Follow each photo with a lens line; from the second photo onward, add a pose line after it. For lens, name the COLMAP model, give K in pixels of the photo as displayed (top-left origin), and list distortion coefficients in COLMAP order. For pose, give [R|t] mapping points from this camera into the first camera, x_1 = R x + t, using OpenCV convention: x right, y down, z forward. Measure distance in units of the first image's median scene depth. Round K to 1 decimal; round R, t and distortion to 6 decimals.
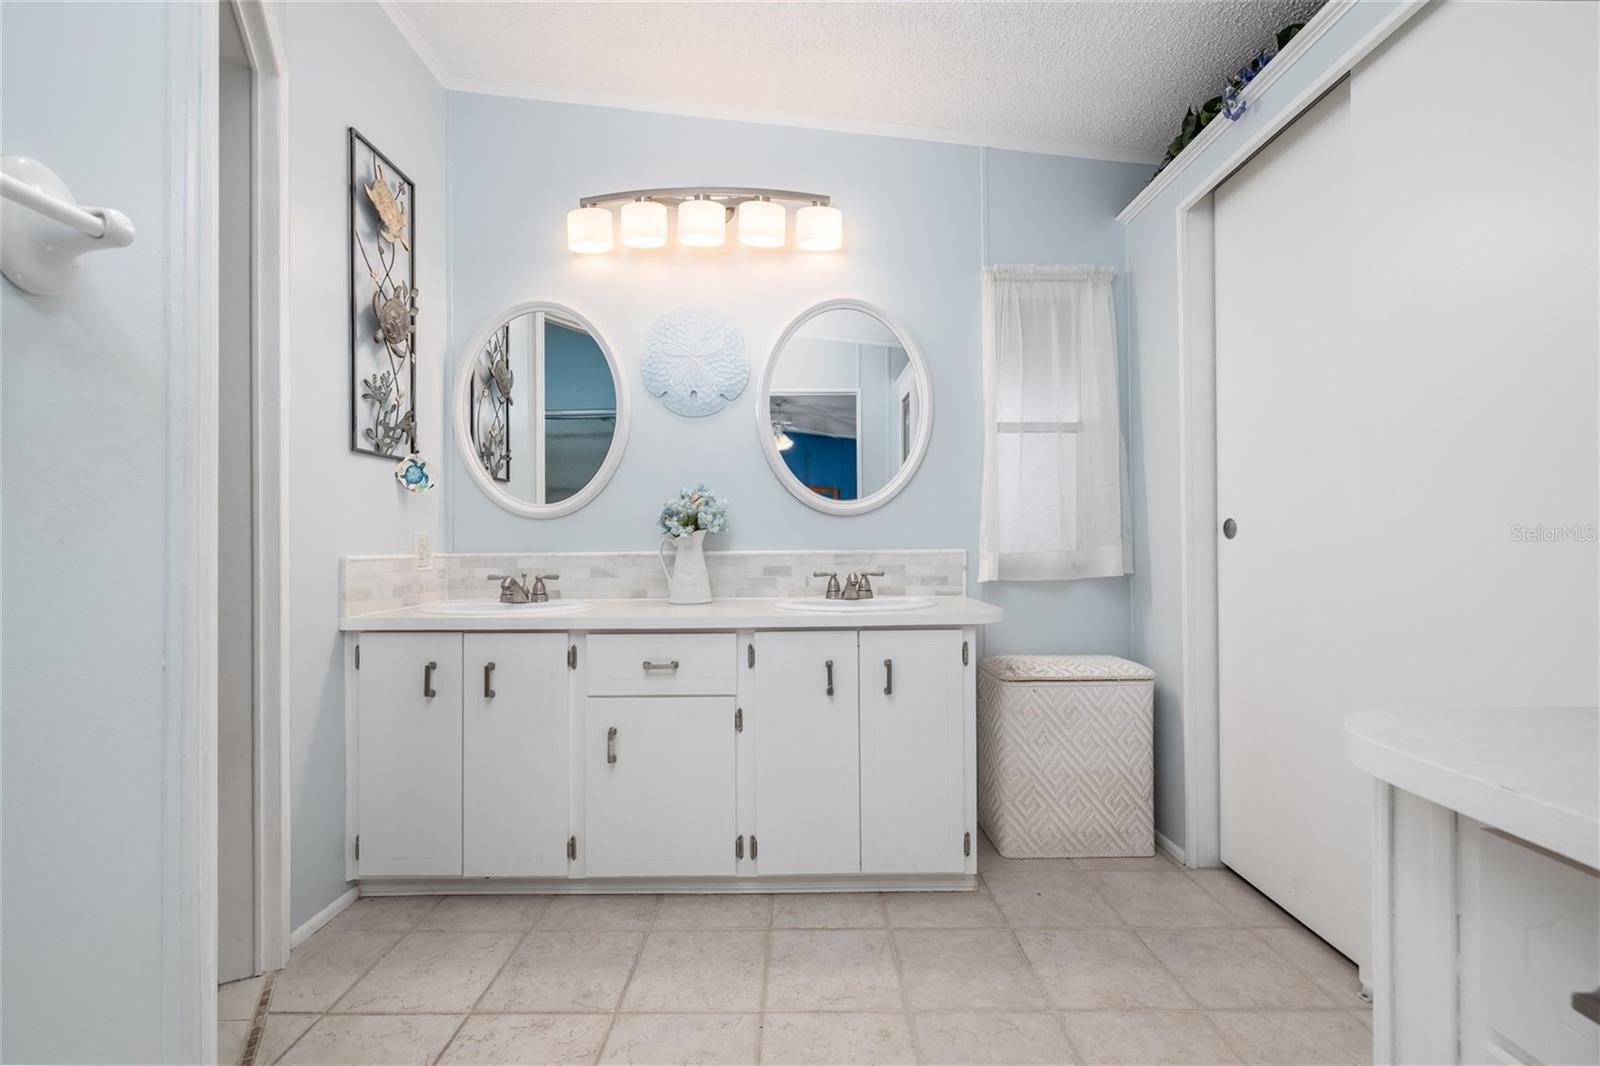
lens RADIAL K [[678.7, 0, 803.7], [0, 678.7, 548.8], [0, 0, 1]] dist [0.000698, 0.000064]
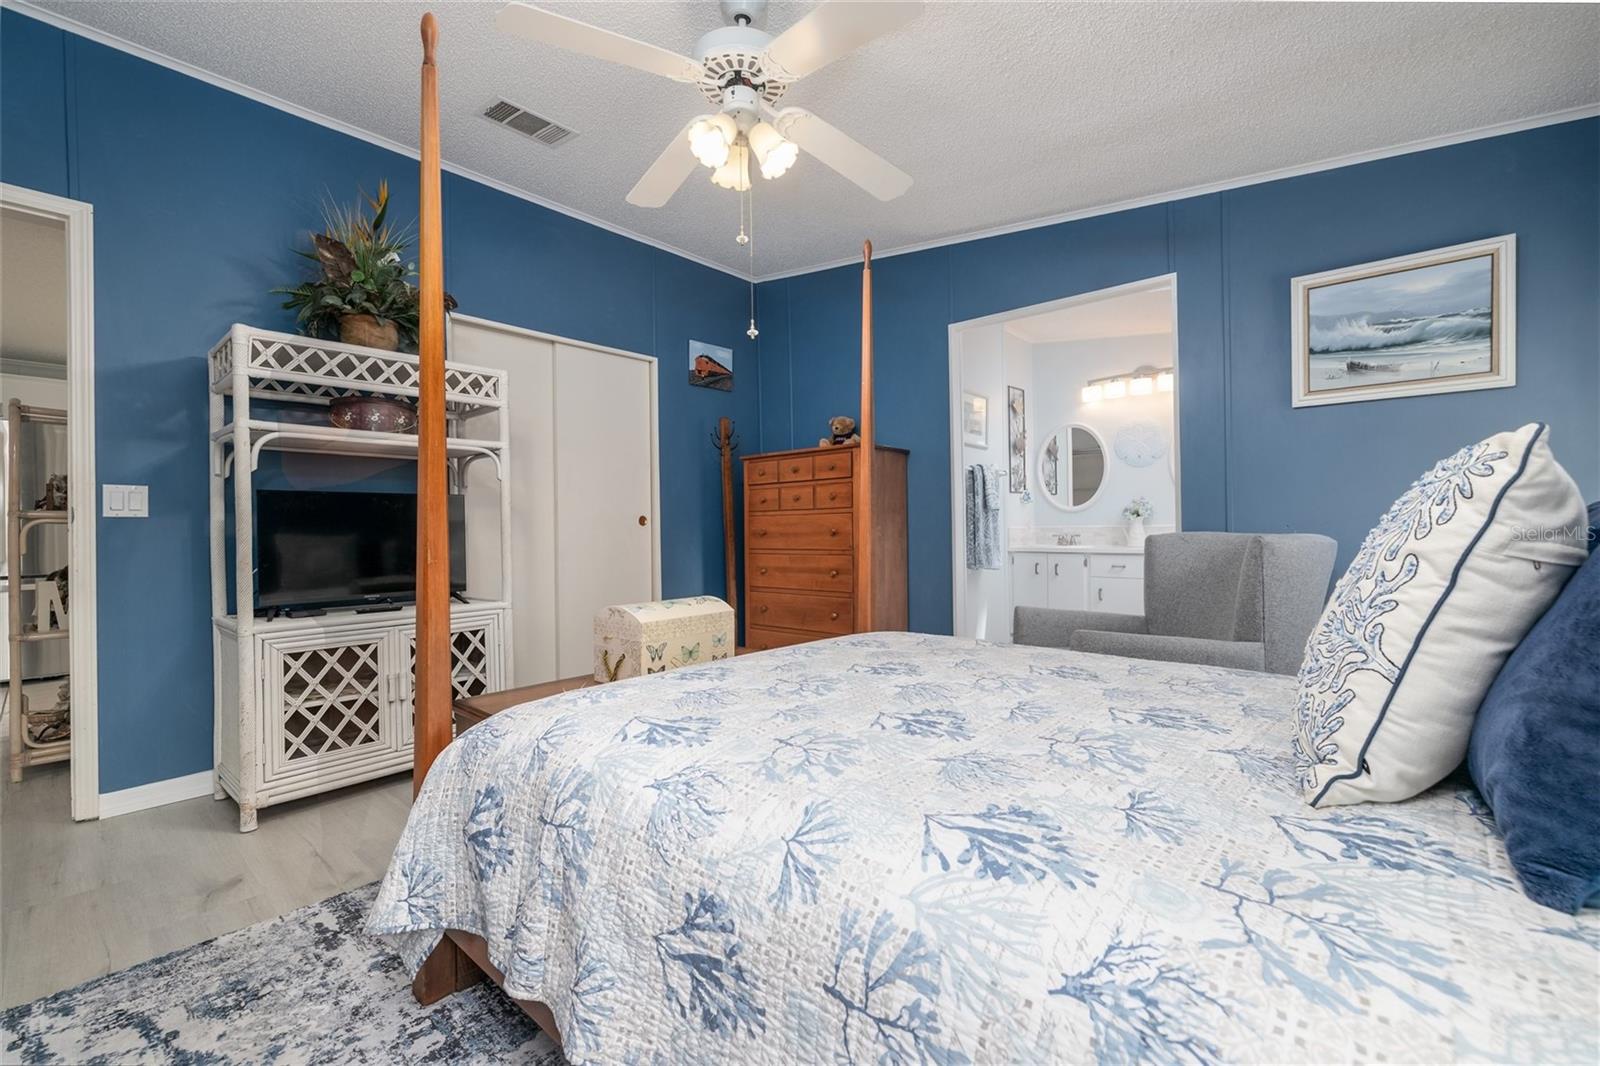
lens RADIAL K [[679.2, 0, 801.8], [0, 679.2, 522.0], [0, 0, 1]] dist [0.002647, 0.000305]
pose [[0.742916, -0.009253, -0.669321, 0.547554], [0.008573, 0.999954, -0.004308, -0.006550], [0.669330, -0.002538, 0.742961, -1.531088]]
